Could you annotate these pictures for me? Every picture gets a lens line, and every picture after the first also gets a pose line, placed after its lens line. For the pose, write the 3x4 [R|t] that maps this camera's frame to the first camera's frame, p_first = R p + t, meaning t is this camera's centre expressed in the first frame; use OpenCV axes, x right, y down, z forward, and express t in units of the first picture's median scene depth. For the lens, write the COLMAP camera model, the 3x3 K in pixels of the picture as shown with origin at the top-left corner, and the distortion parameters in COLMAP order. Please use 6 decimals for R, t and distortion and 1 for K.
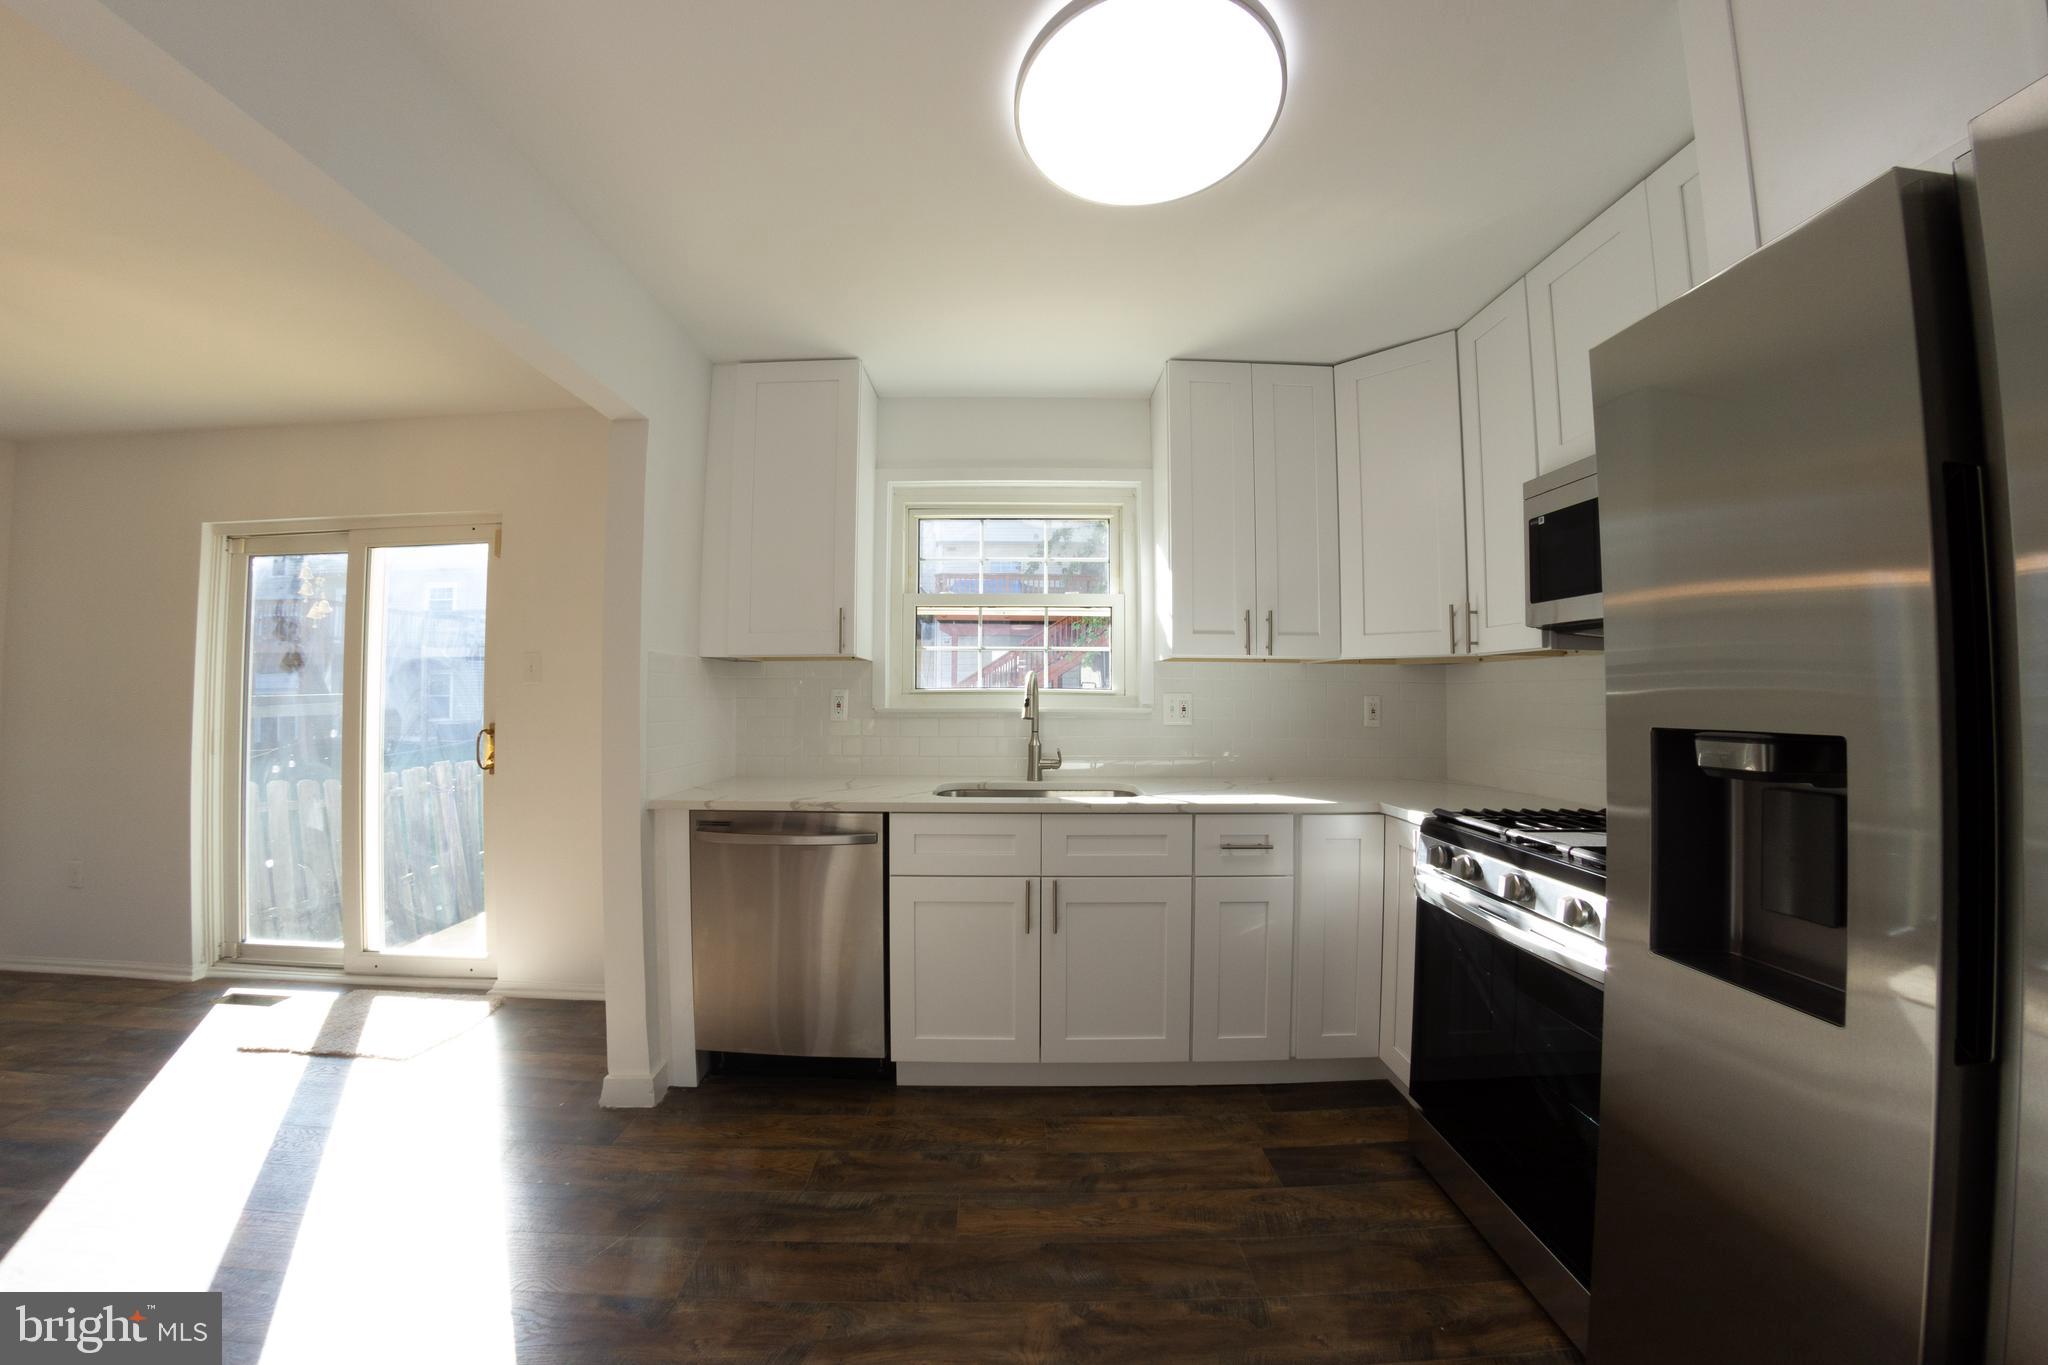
lens RADIAL K [[678.9, 0, 1015.8], [0, 678.9, 690.3], [0, 0, 1]] dist [-0.057146, 0.006986]
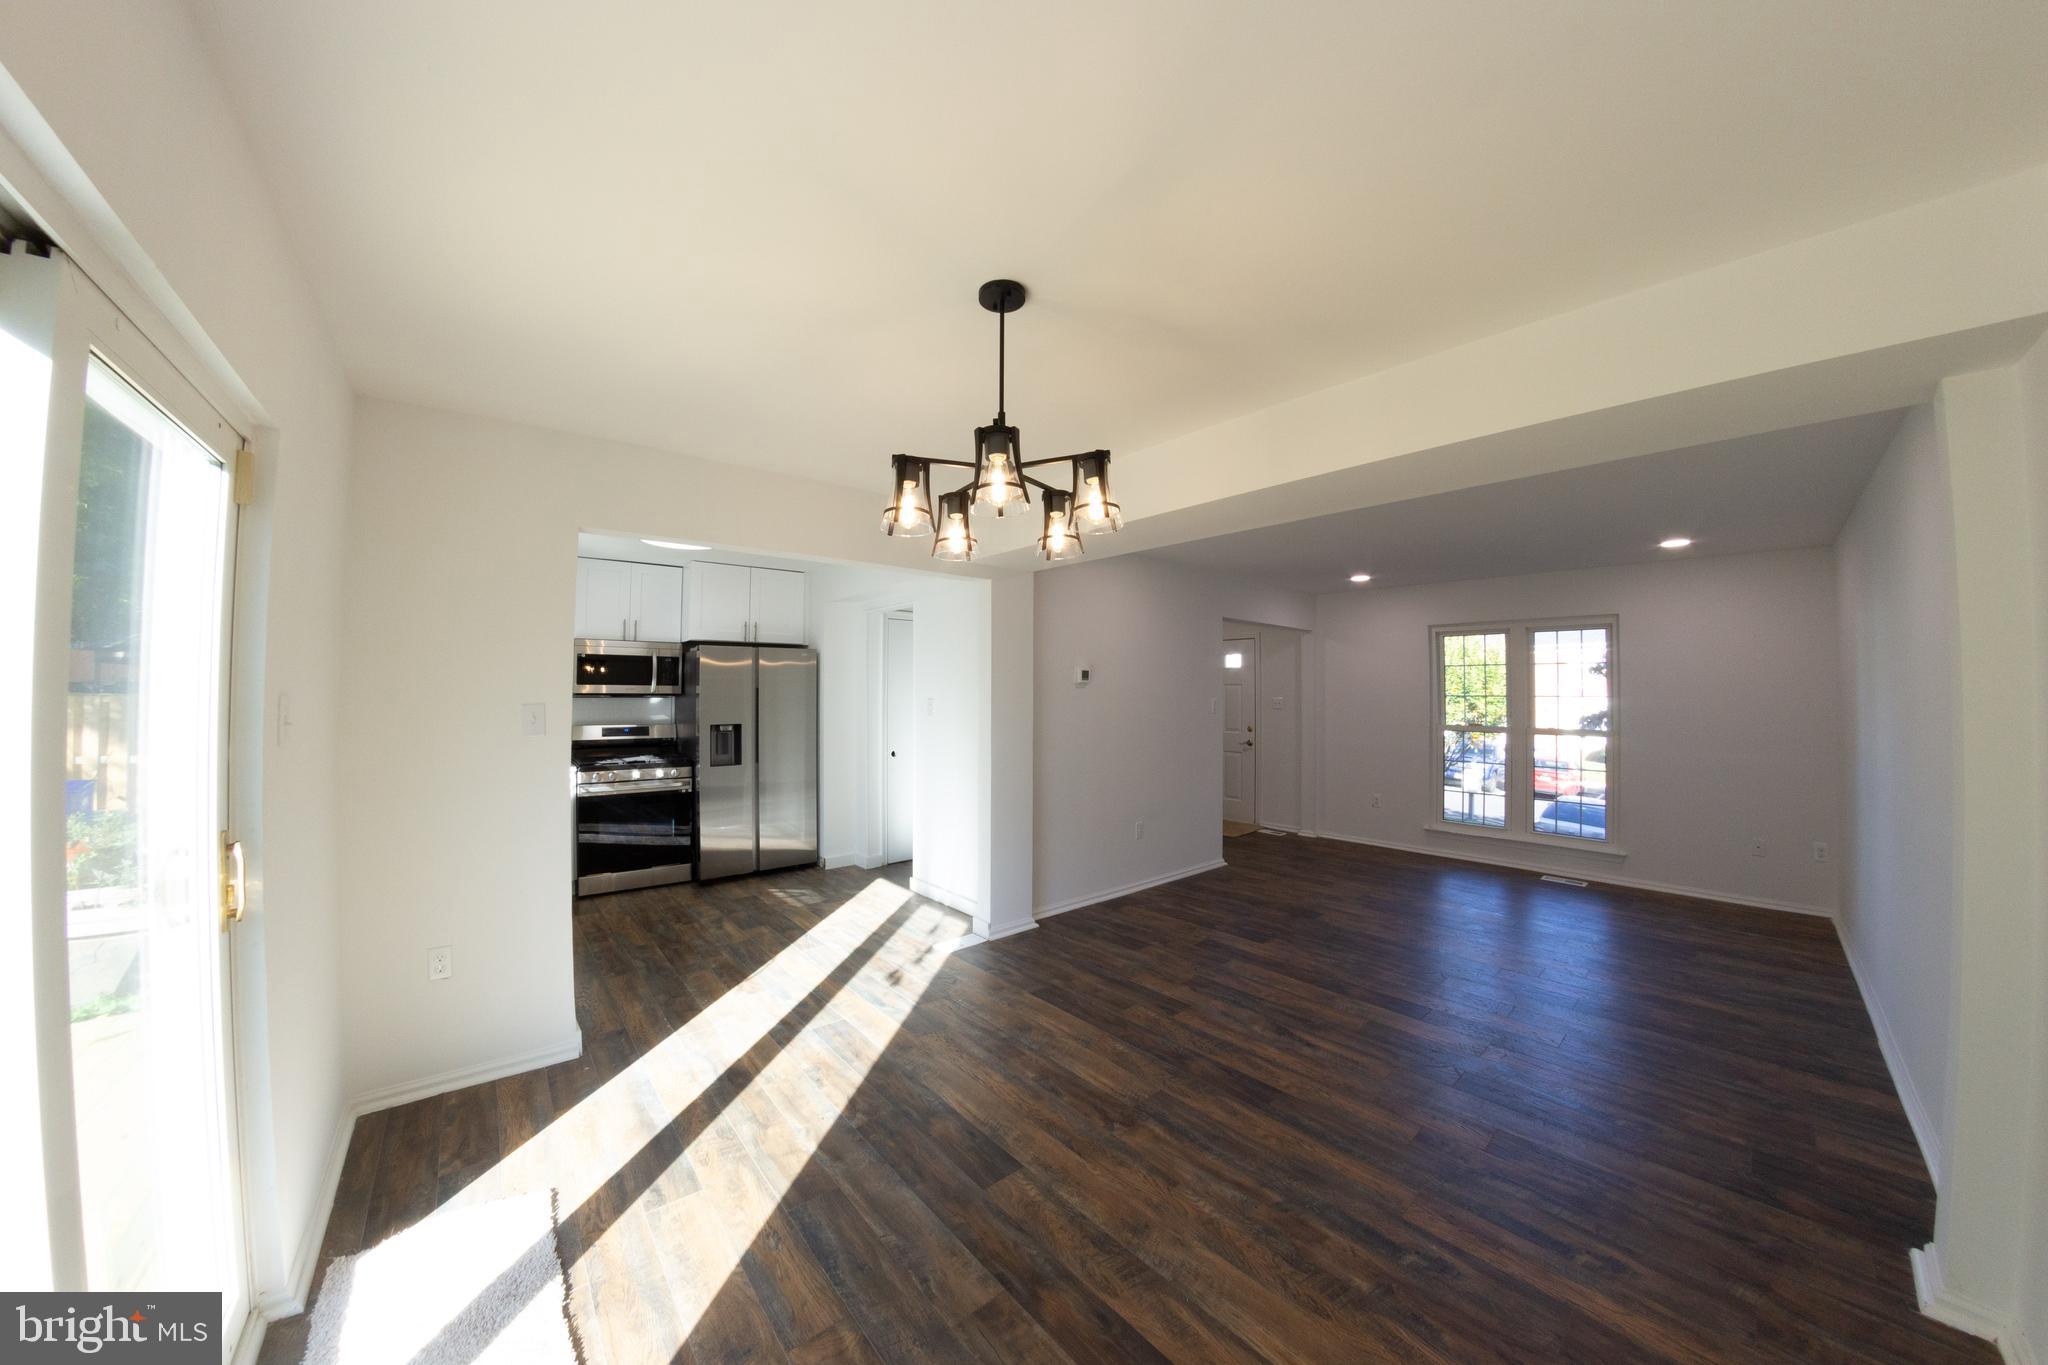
lens RADIAL K [[678.9, 0, 1015.8], [0, 678.9, 690.3], [0, 0, 1]] dist [-0.057146, 0.006986]
pose [[-0.638792, -0.002147, 0.769376, -2.798893], [-0.013261, 0.999878, -0.008219, -0.122647], [-0.769265, -0.015453, -0.638743, 1.493309]]
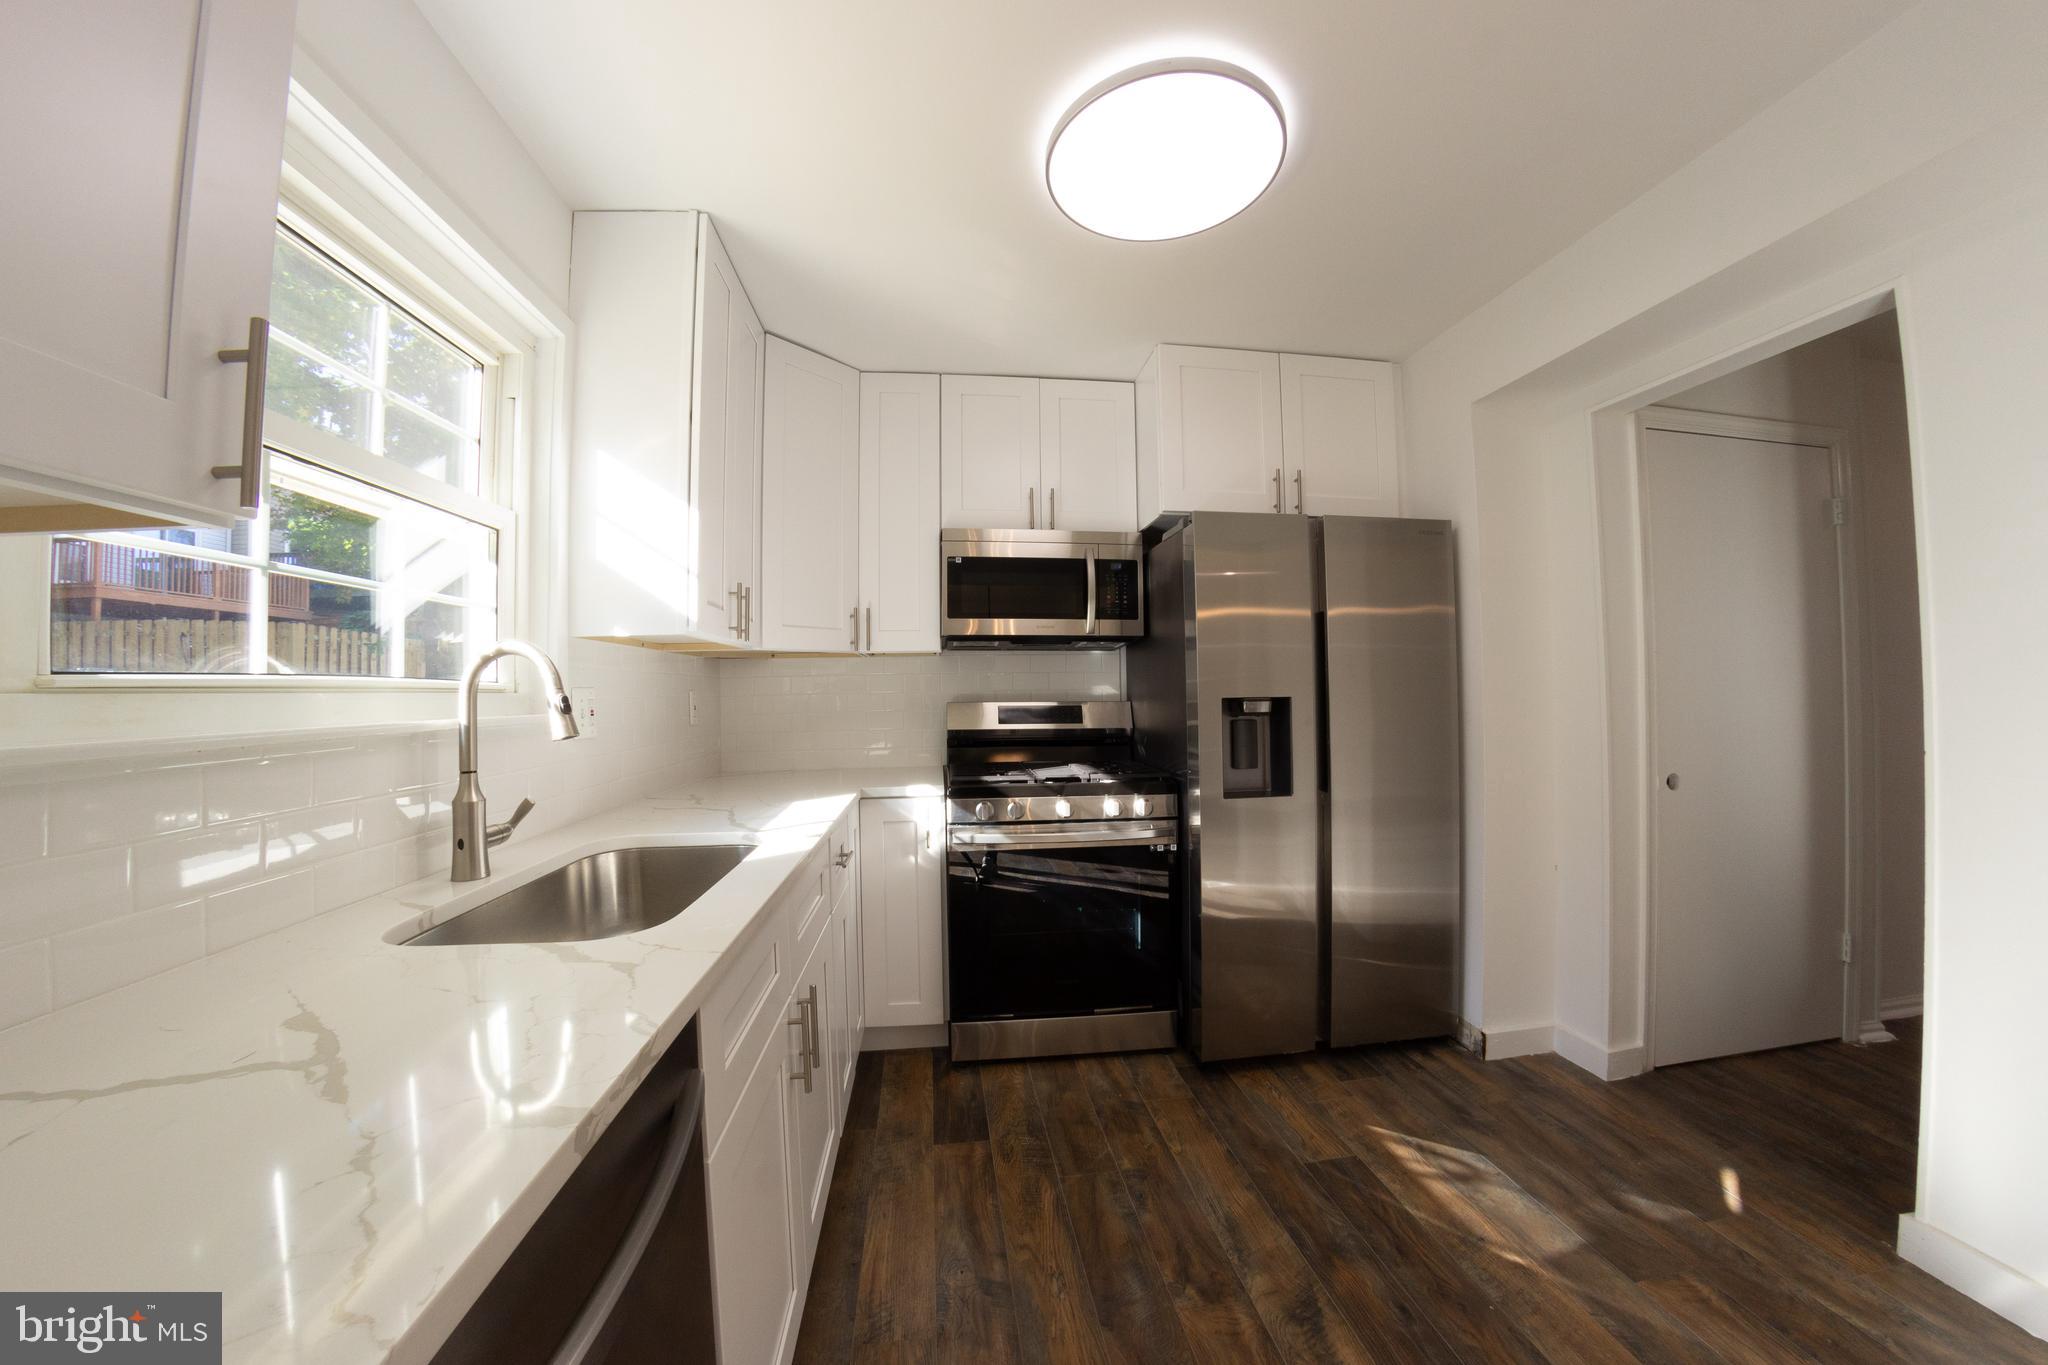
lens RADIAL K [[722.2, 0, 1002.4], [0, 722.2, 682.1], [0, 0, 1]] dist [-0.063408, 0.008803]
pose [[-0.114706, 0.002721, 0.993396, -0.790683], [0.002730, 0.999993, -0.002423, 0.004685], [-0.993396, 0.002433, -0.114713, 1.166187]]
